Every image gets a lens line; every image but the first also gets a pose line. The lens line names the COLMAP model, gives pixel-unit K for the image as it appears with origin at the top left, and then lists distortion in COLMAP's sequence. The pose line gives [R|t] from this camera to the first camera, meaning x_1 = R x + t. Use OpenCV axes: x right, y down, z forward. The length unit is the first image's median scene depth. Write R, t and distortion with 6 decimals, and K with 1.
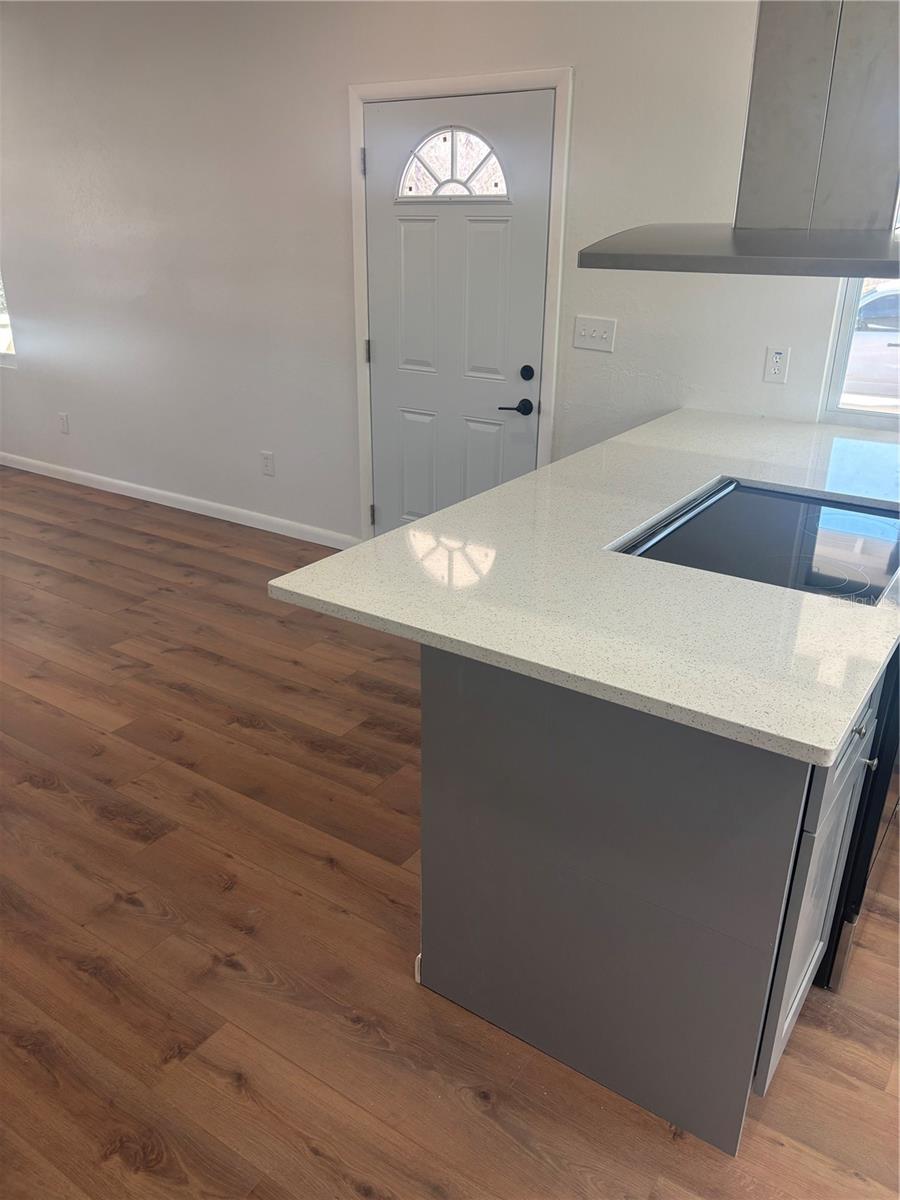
lens RADIAL K [[909.3, 0, 454.0], [0, 909.3, 610.5], [0, 0, 1]] dist [0.031412, -0.034924]
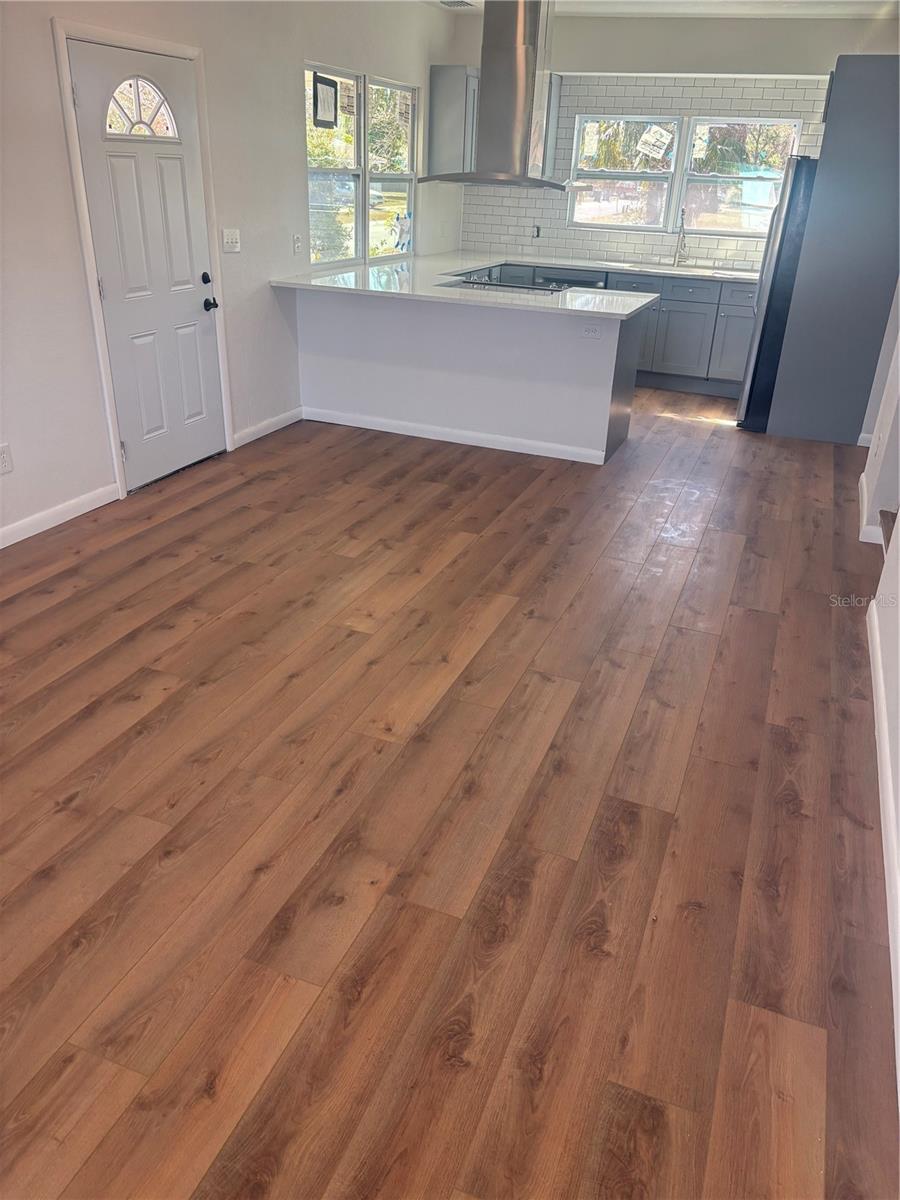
lens RADIAL K [[909.3, 0, 468.4], [0, 909.3, 617.8], [0, 0, 1]] dist [0.031412, -0.034924]
pose [[-0.236548, -0.446236, 0.863087, -1.417322], [0.342307, 0.793069, 0.503852, -0.420992], [-0.909324, 0.414626, -0.034849, 0.938051]]
